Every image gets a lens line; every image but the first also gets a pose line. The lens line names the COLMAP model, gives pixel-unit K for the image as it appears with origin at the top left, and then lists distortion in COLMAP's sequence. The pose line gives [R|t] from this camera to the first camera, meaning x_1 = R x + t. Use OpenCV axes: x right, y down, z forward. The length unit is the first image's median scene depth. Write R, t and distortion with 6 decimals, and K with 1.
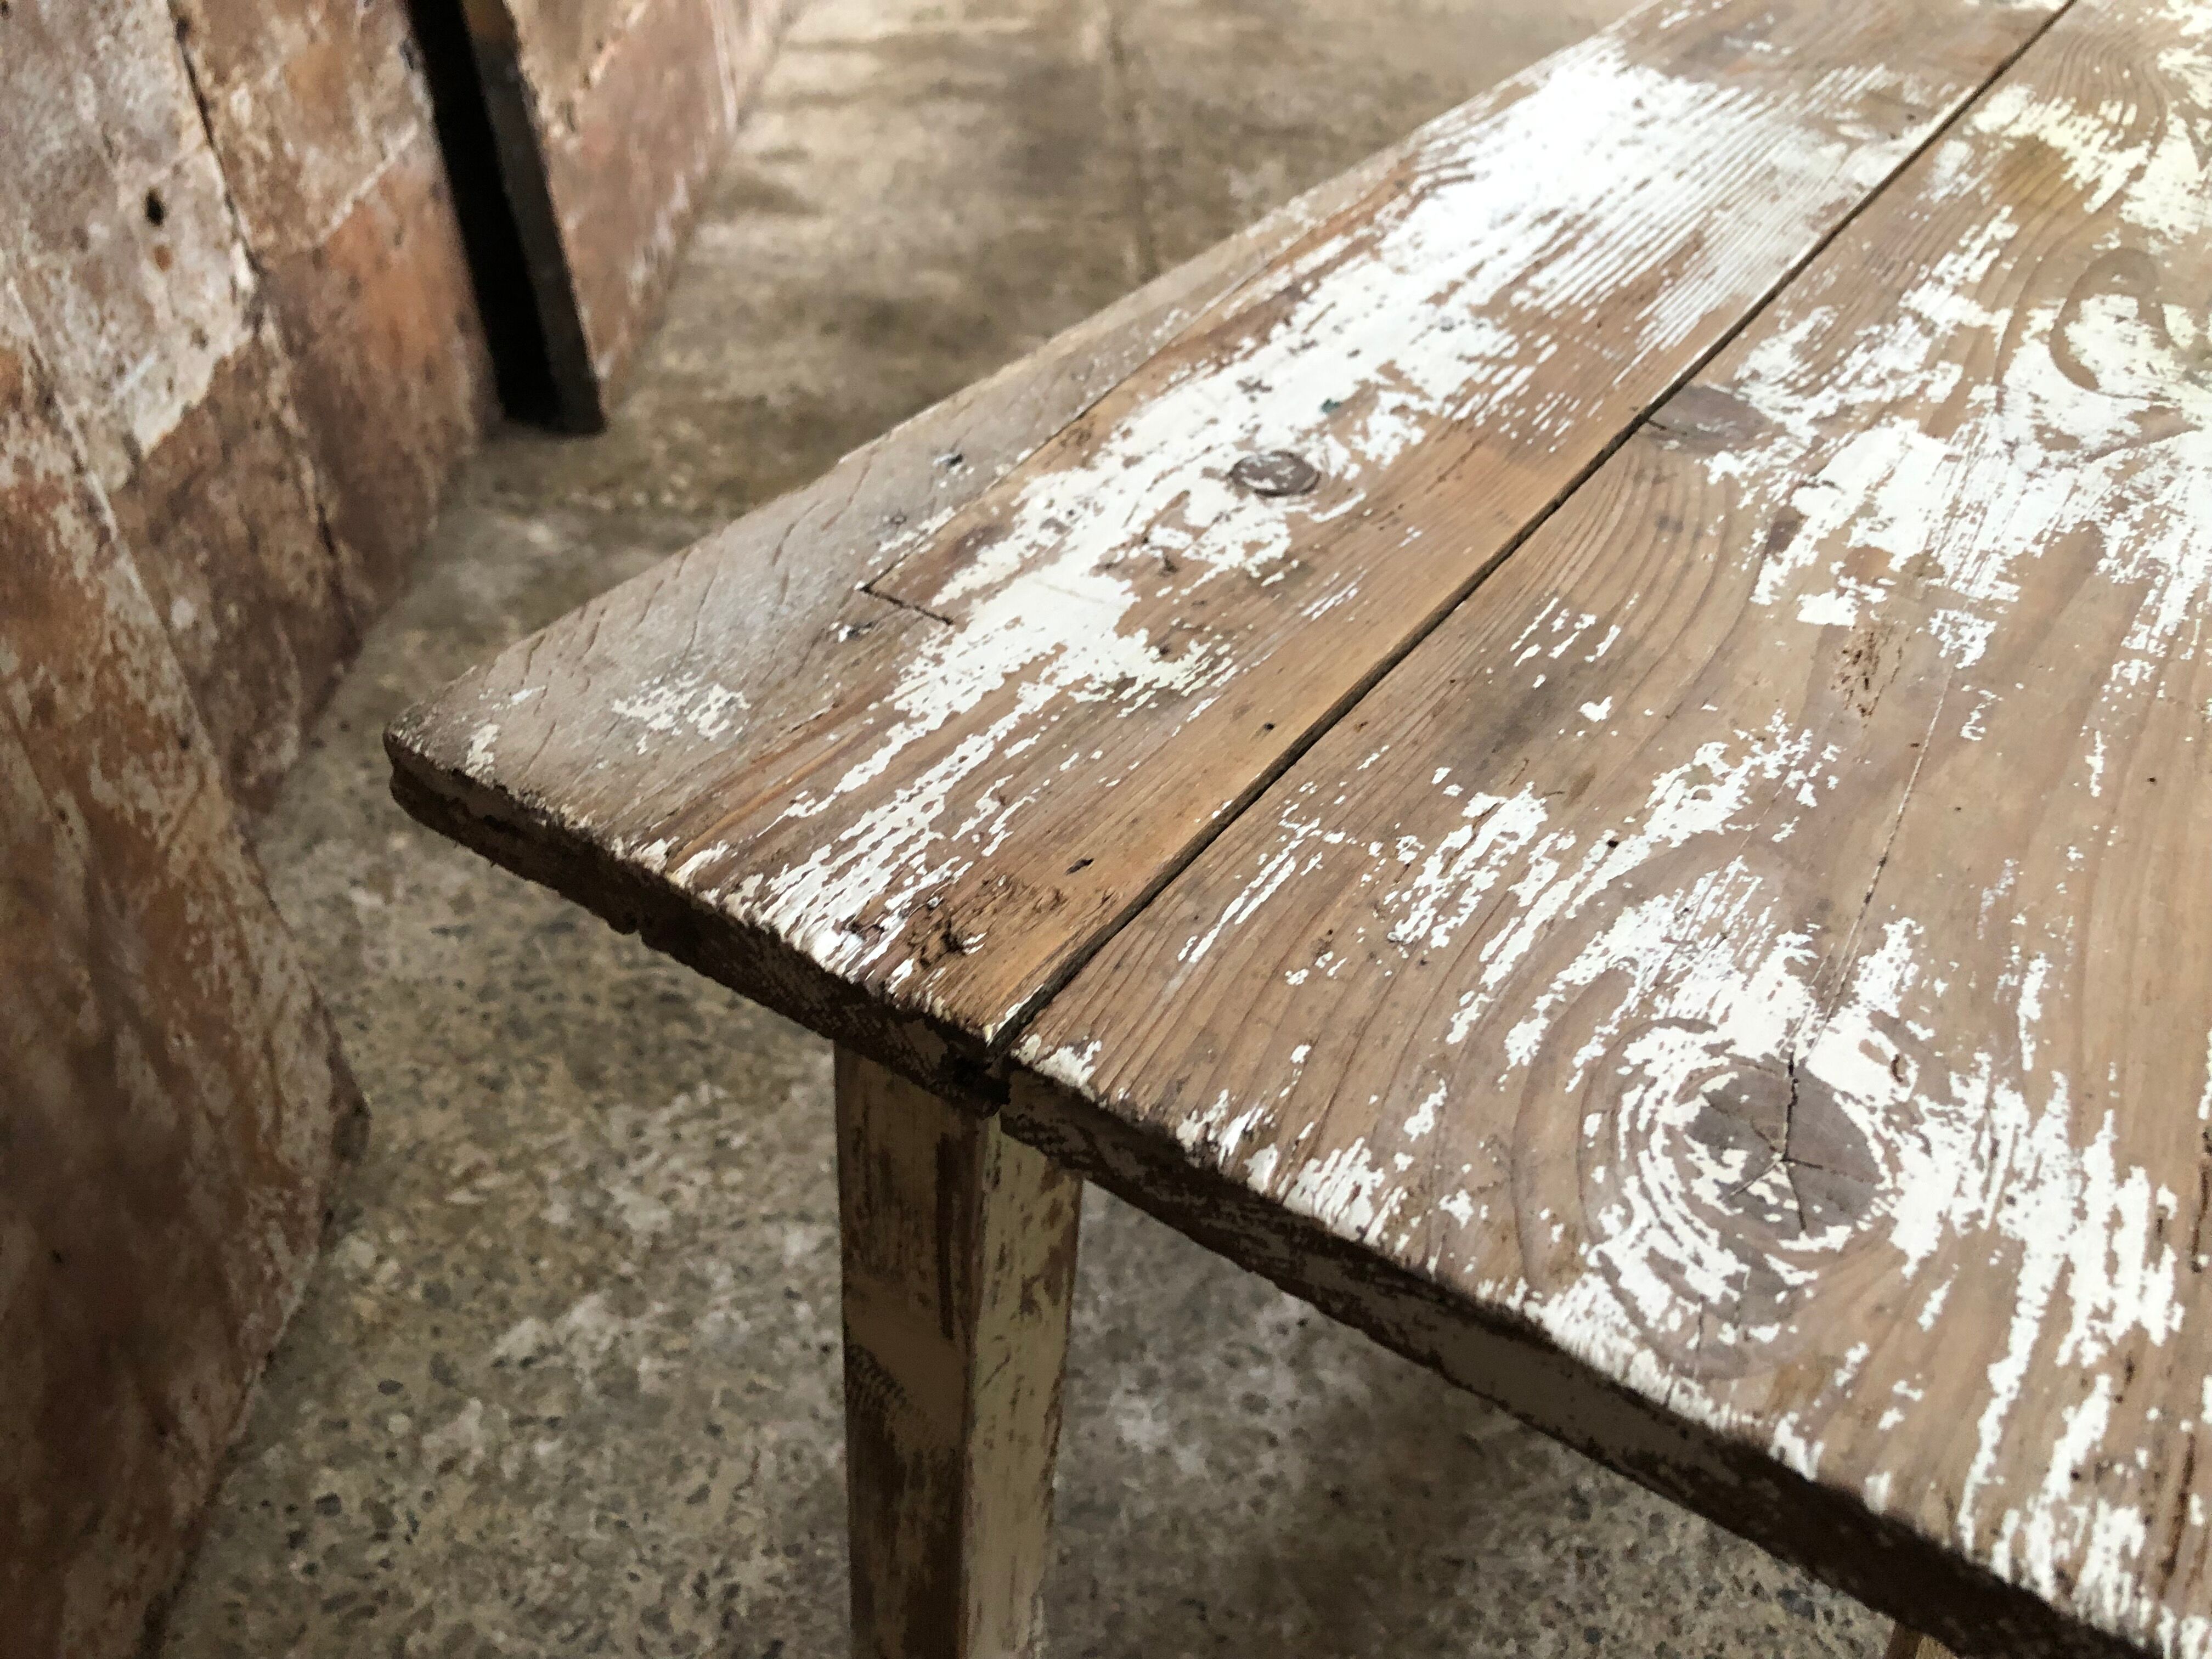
lens RADIAL K [[1705.7, 0, 1104.6], [0, 1705.7, 844.6], [0, 0, 1]] dist [0.012640, -0.022605]
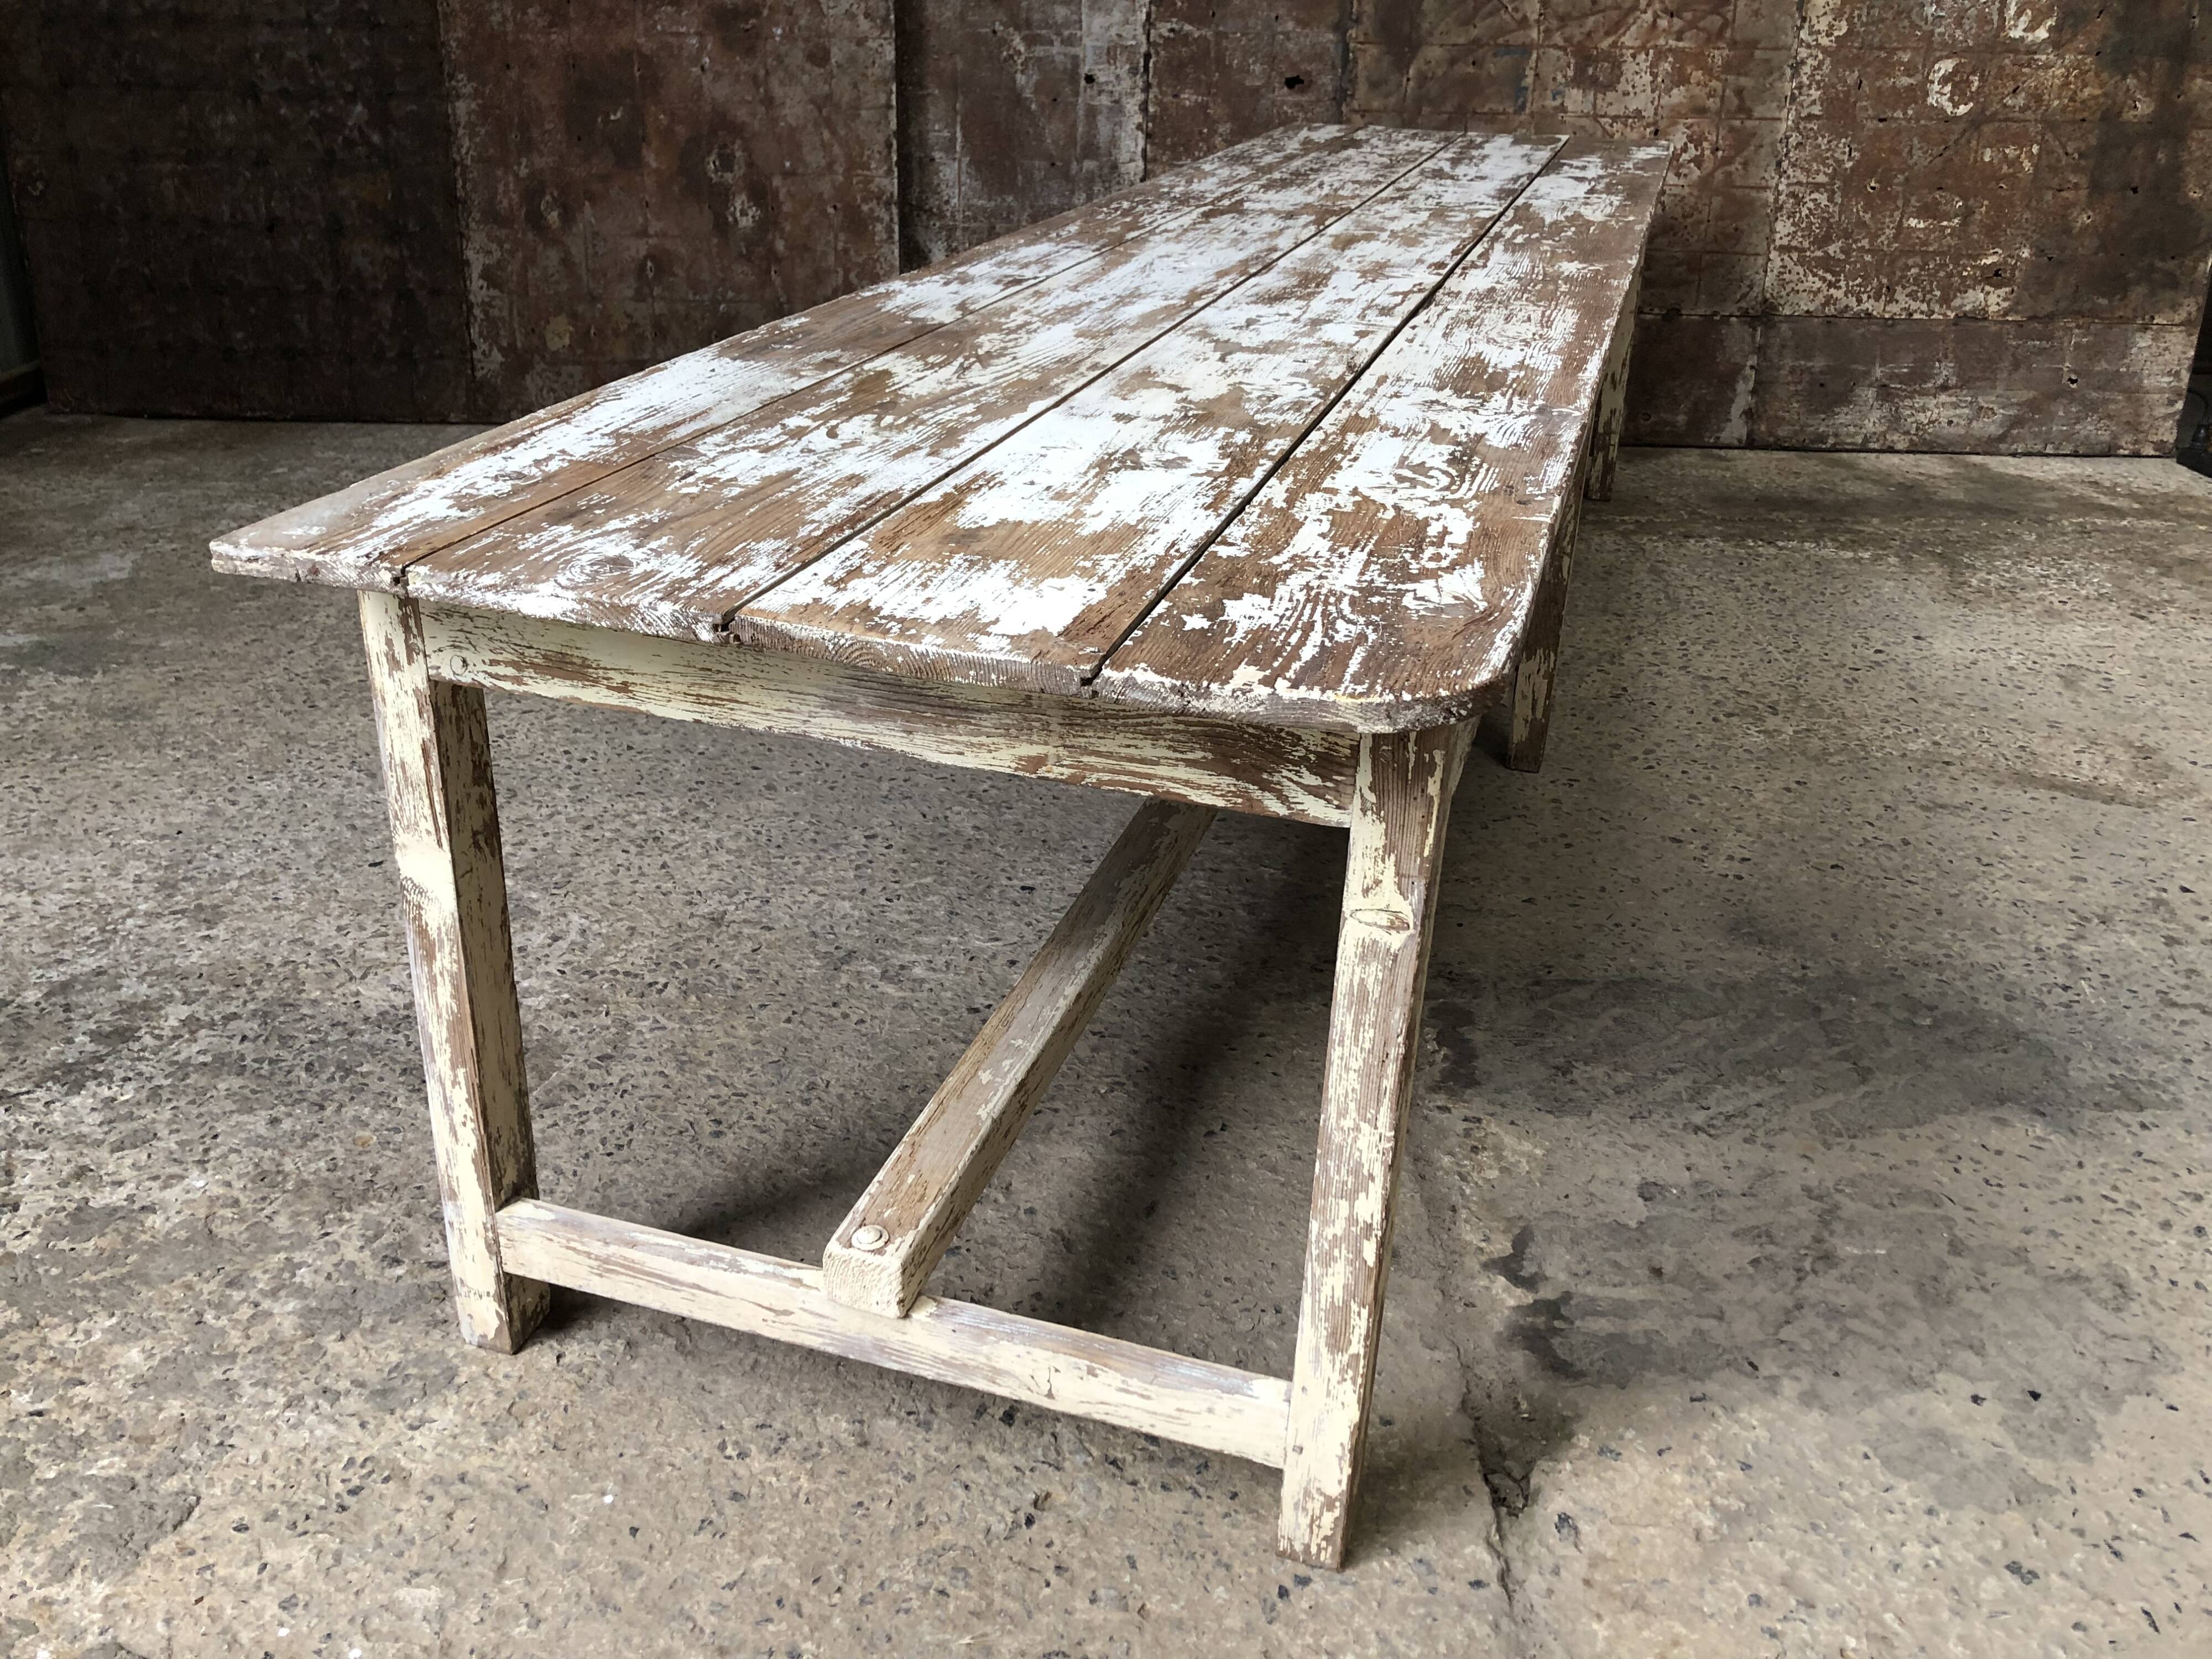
lens RADIAL K [[1844.5, 0, 1102.8], [0, 1844.5, 805.5], [0, 0, 1]] dist [0.025319, -0.026711]
pose [[0.965003, -0.135978, 0.224229, 0.306569], [0.185640, 0.958158, -0.217877, 1.251906], [-0.185221, 0.251878, 0.949869, -2.134918]]
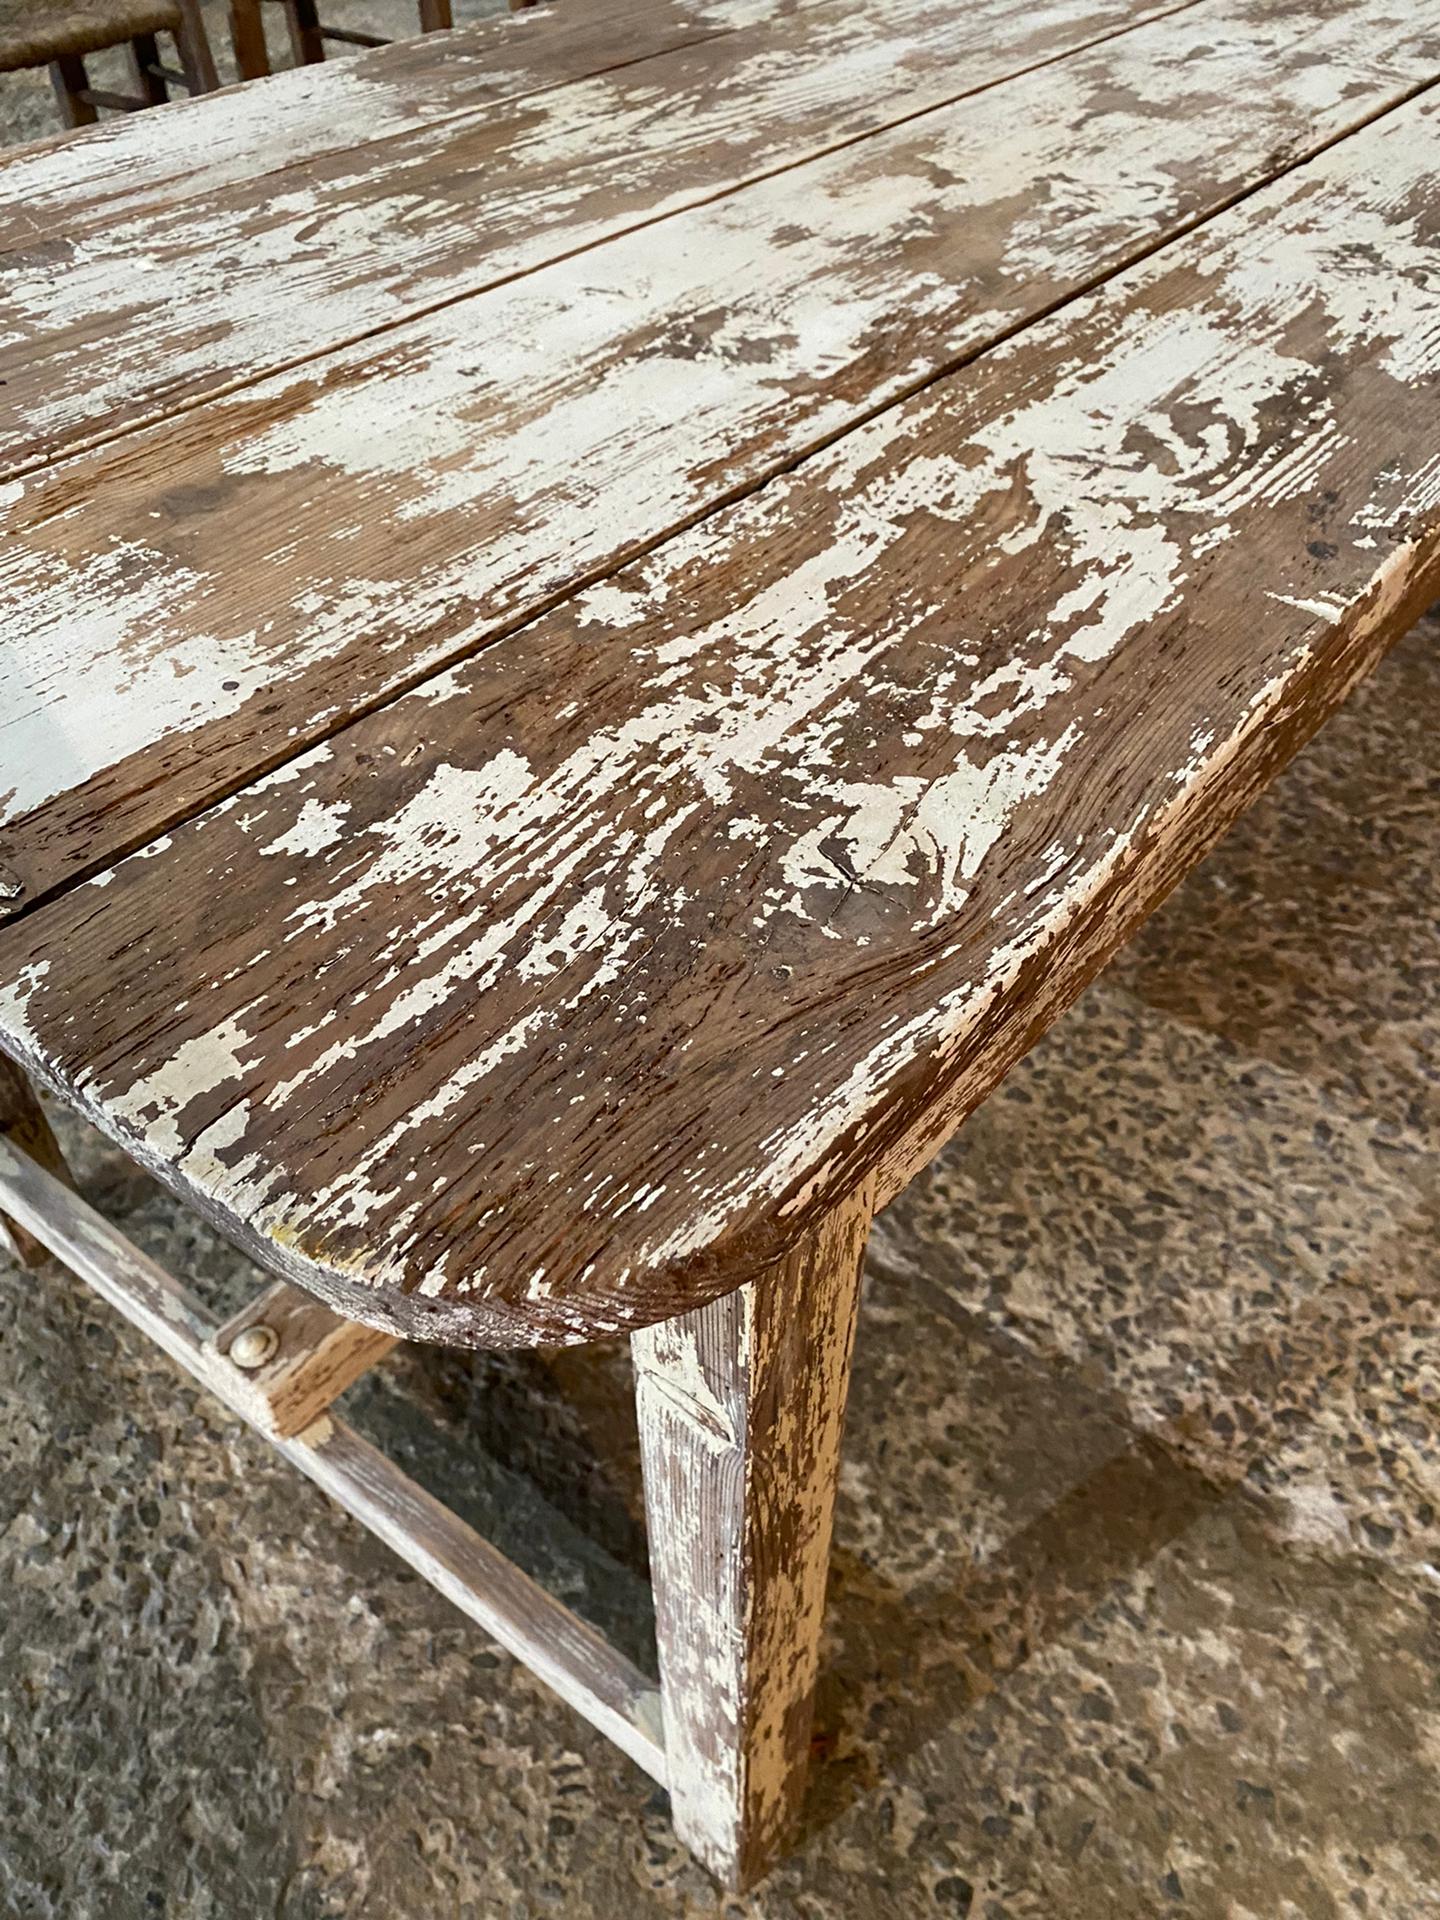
lens RADIAL K [[1480.5, 0, 732.1], [0, 1480.5, 959.8], [0, 0, 1]] dist [0.012640, -0.022605]
pose [[0.991885, 0.037305, -0.121544, 1.513219], [-0.028488, 0.996889, 0.073493, 0.423600], [0.123907, -0.069434, 0.989862, -0.618346]]
